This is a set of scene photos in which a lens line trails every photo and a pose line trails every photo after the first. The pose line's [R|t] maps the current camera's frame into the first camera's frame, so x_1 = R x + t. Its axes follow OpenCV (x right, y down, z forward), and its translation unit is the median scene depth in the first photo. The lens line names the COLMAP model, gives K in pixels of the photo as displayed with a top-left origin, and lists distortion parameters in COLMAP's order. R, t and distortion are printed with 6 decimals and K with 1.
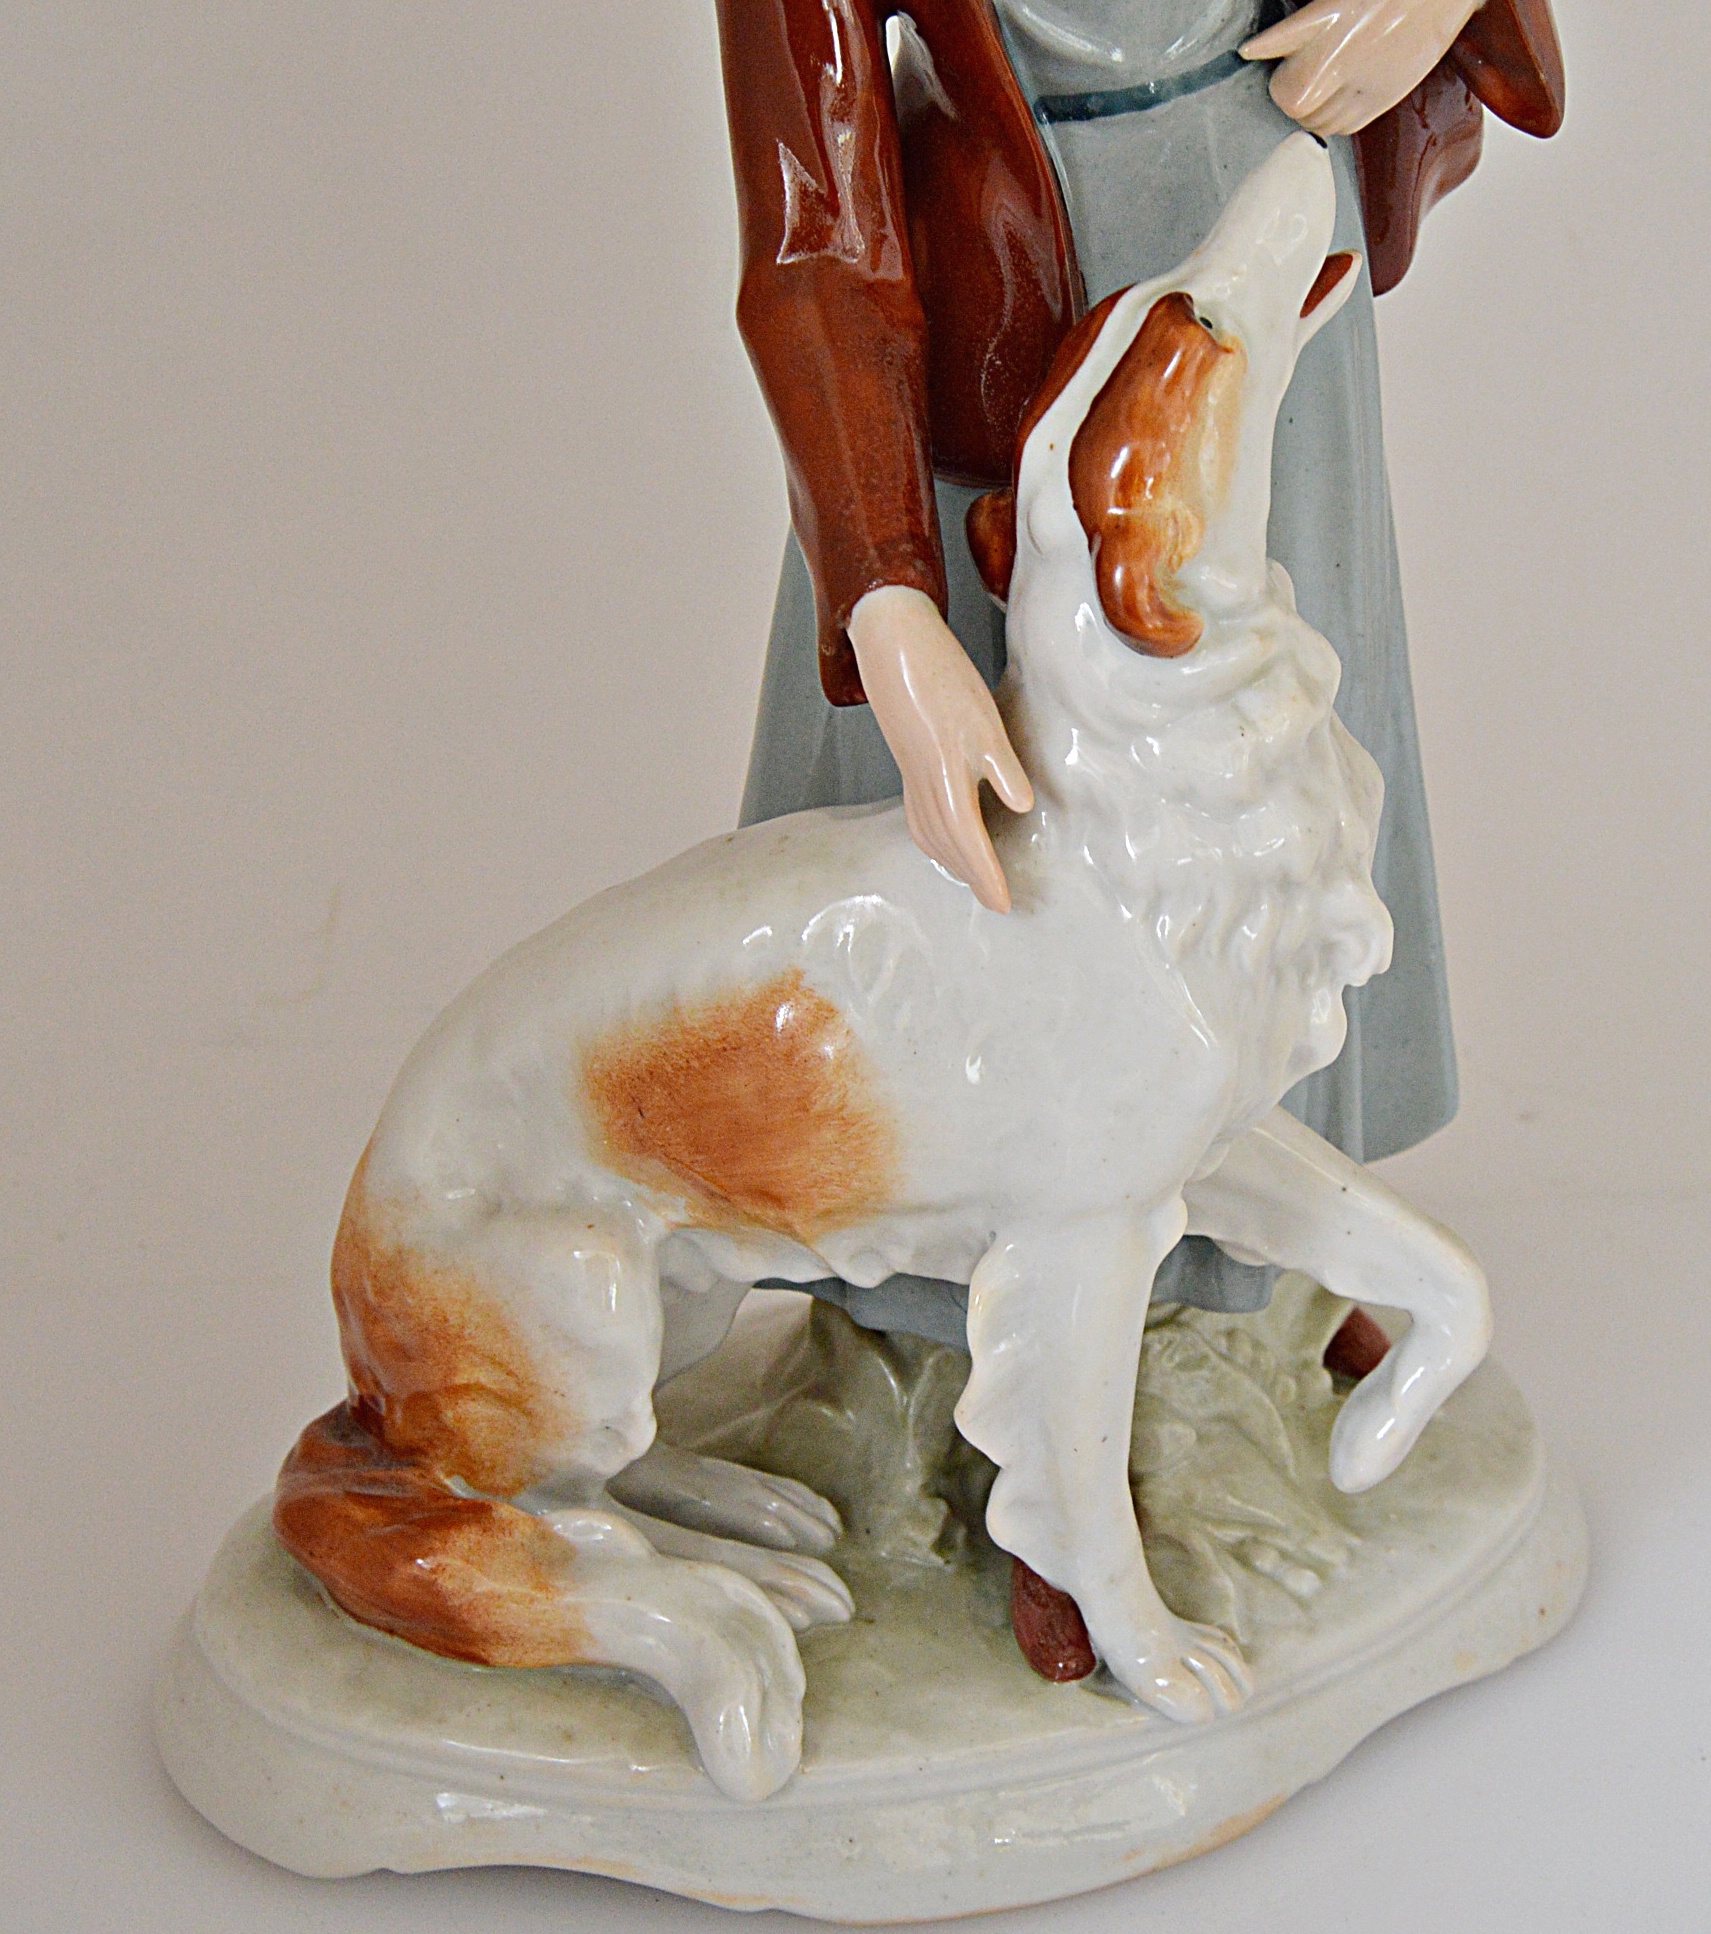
lens RADIAL K [[3138.2, 0, 1100.4], [0, 3138.2, 968.0], [0, 0, 1]] dist [-0.094028, 0.078090]
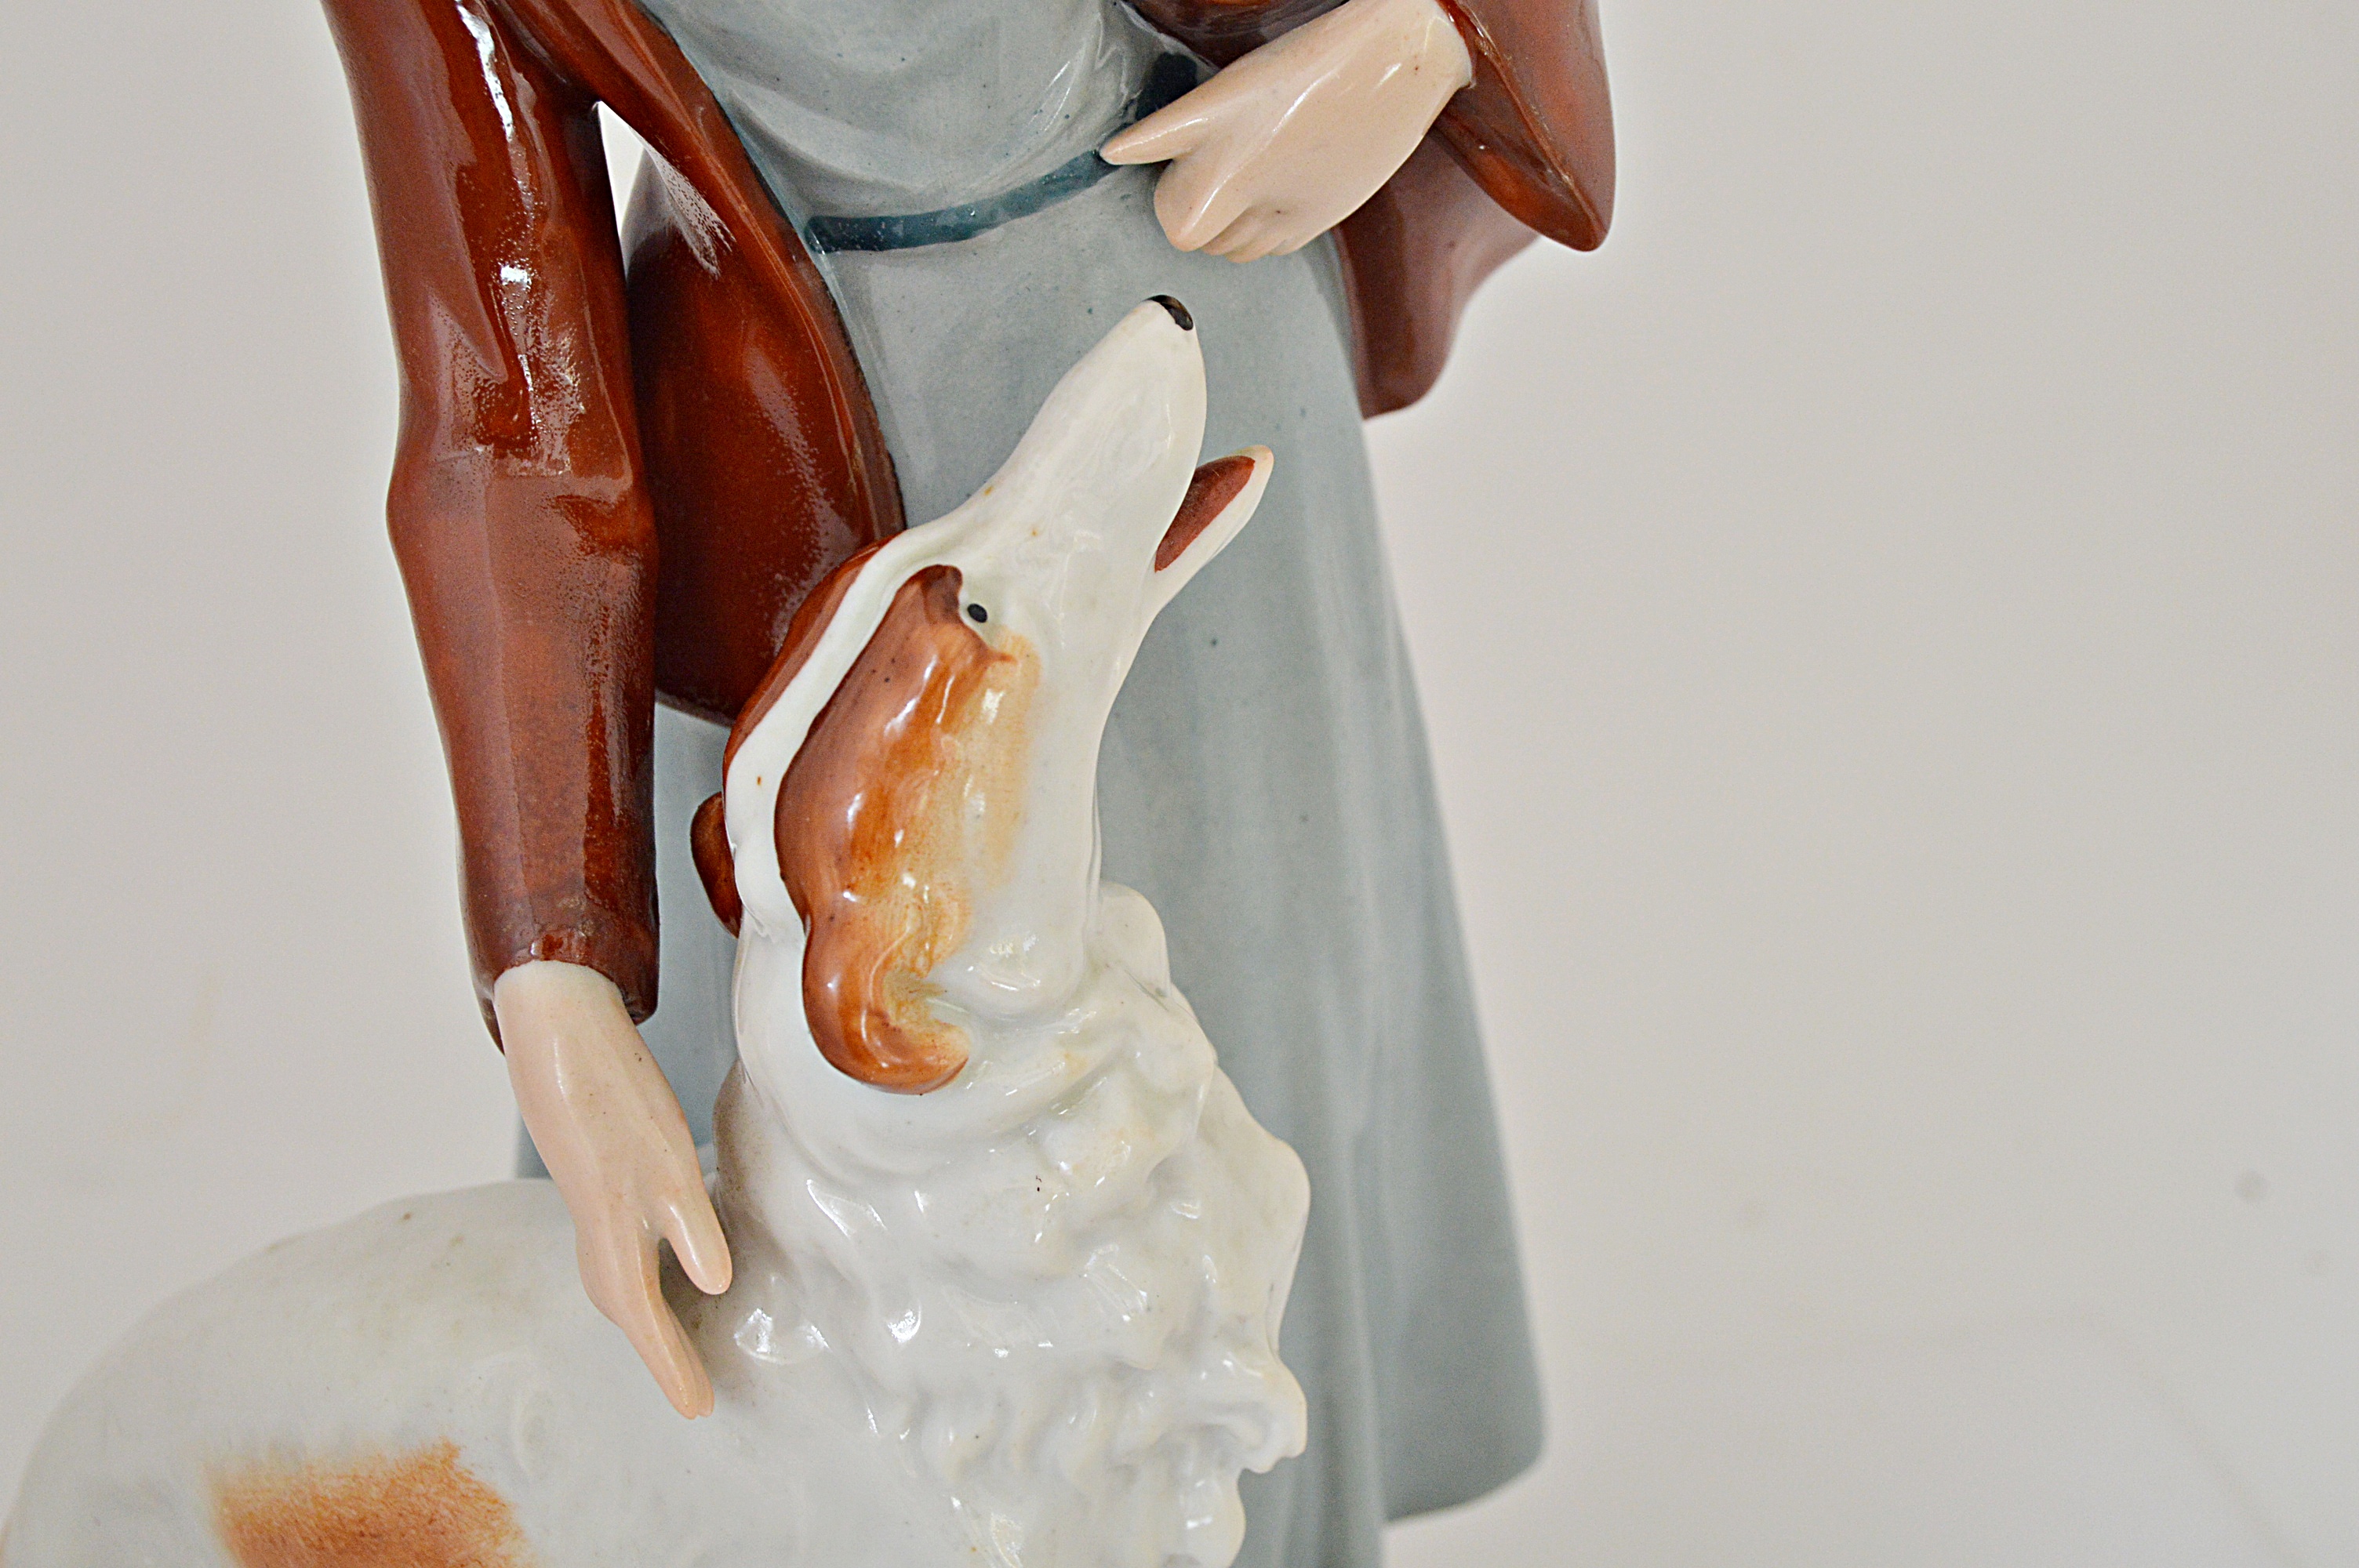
lens RADIAL K [[3527.3, 0, 1179.5], [0, 3527.3, 784.0], [0, 0, 1]] dist [-0.024860, -0.004816]
pose [[0.991923, 0.037428, -0.121190, 0.156026], [-0.030912, 0.997996, 0.055211, -0.193792], [0.123014, -0.051019, 0.991093, 0.222227]]
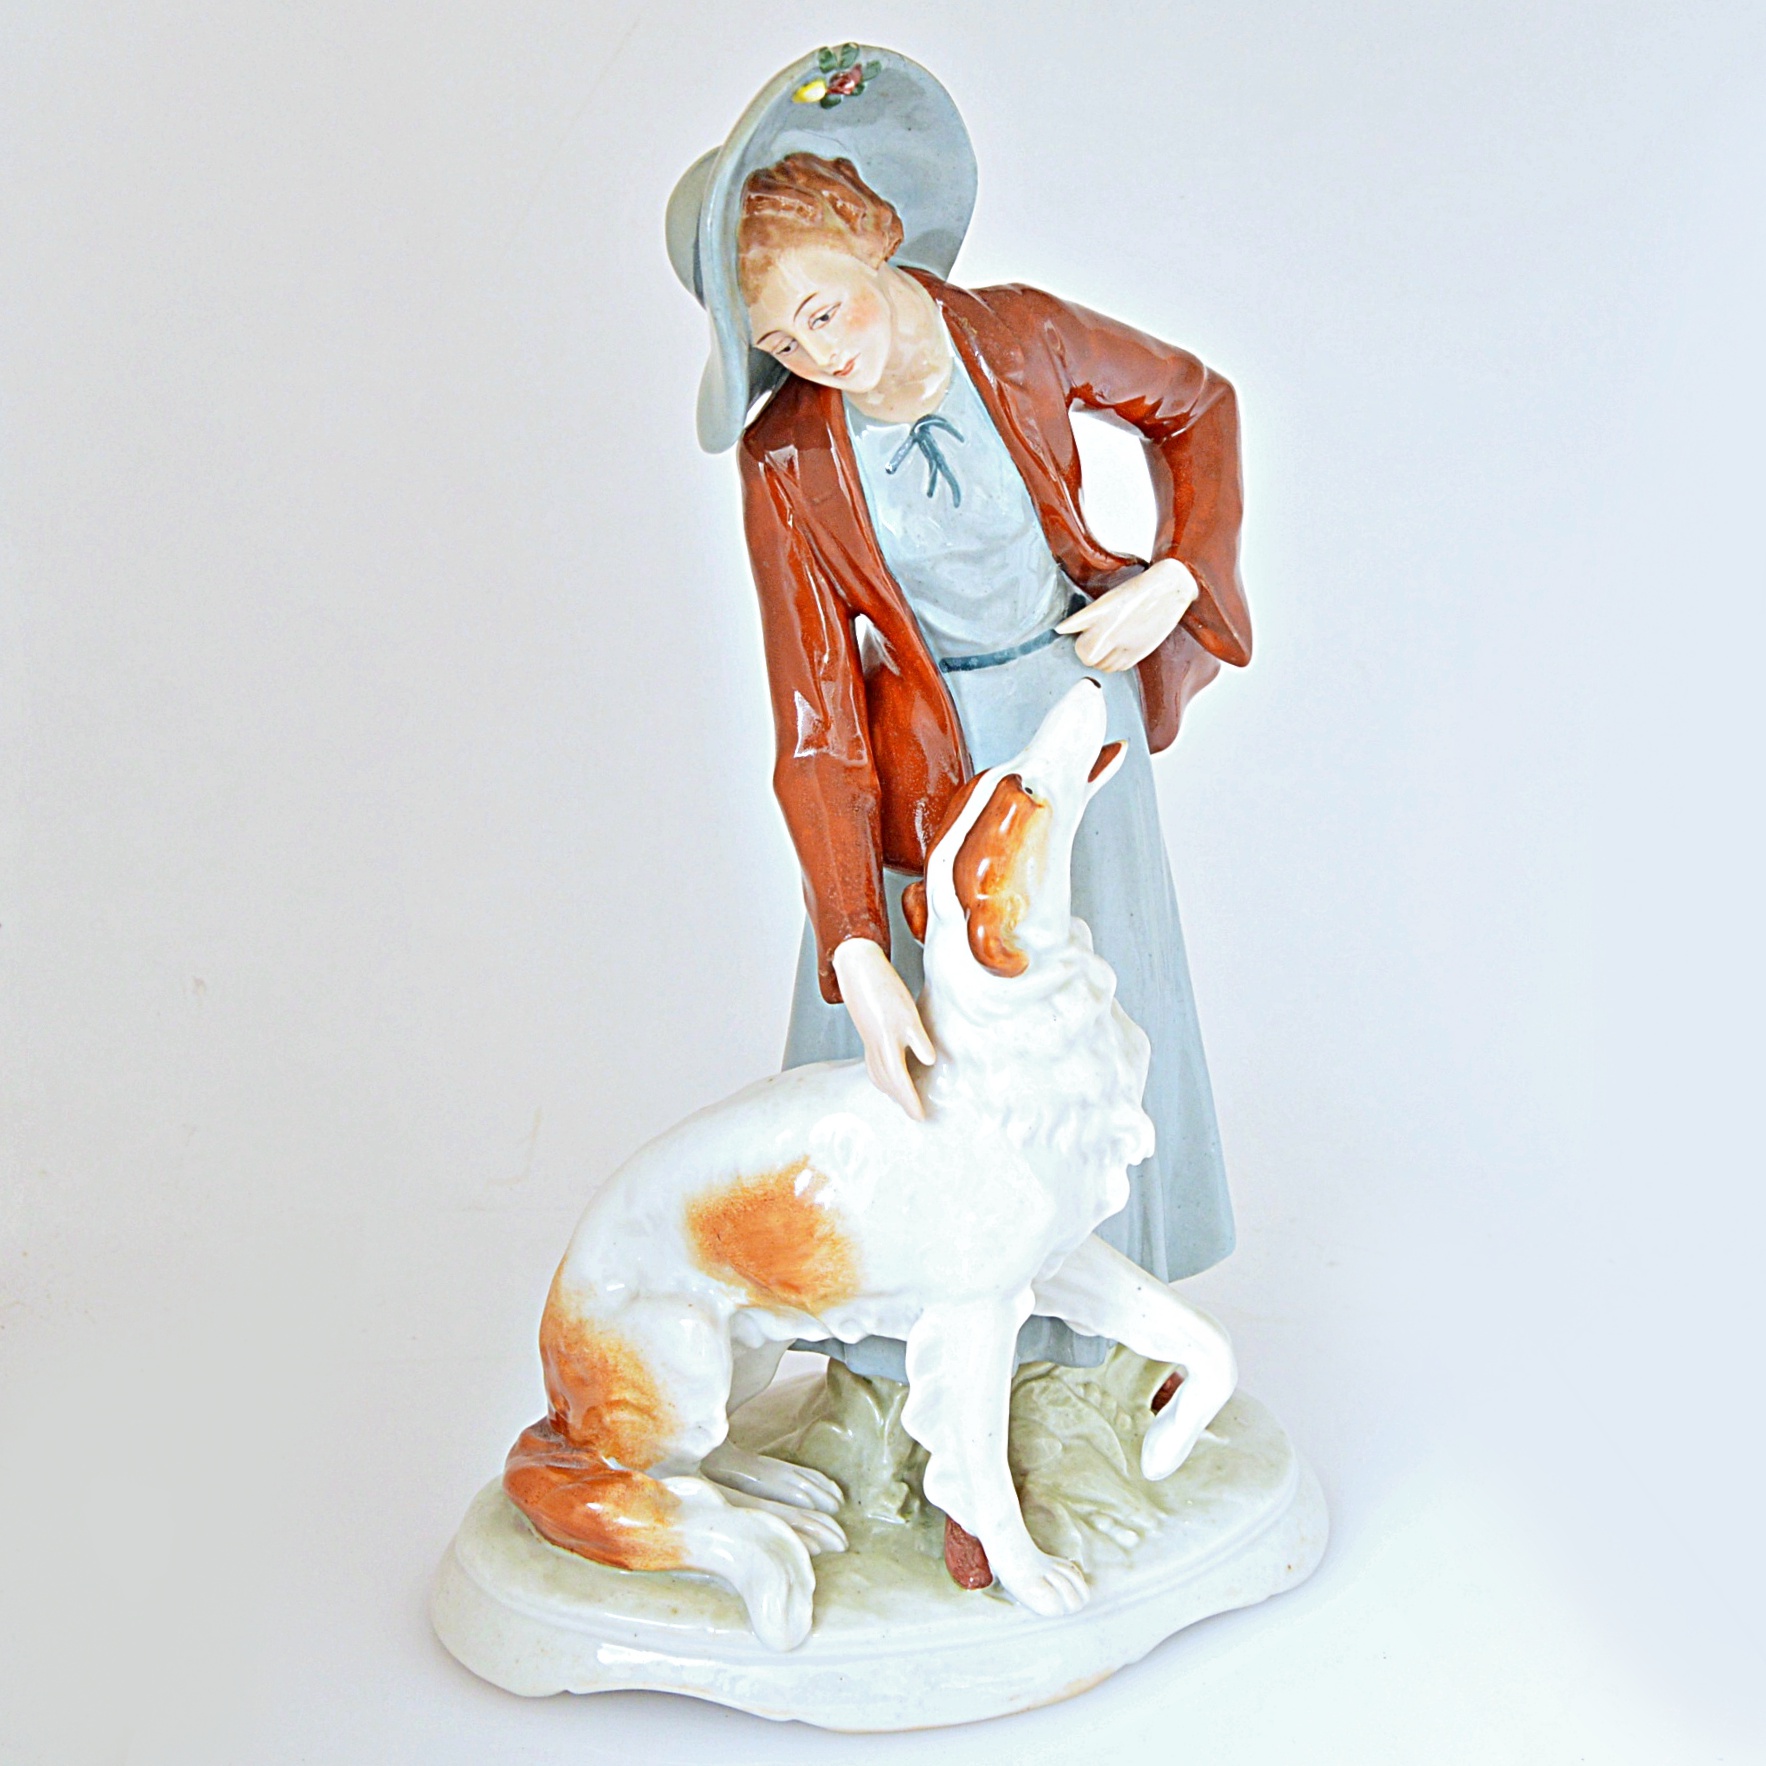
lens RADIAL K [[2640.4, 0, 769.8], [0, 2640.4, 884.3], [0, 0, 1]] dist [-0.085545, 0.002132]
pose [[0.989505, -0.012621, -0.143950, 0.094522], [-0.003383, 0.993882, -0.110392, 0.012919], [0.144462, 0.109721, 0.983408, -0.456802]]
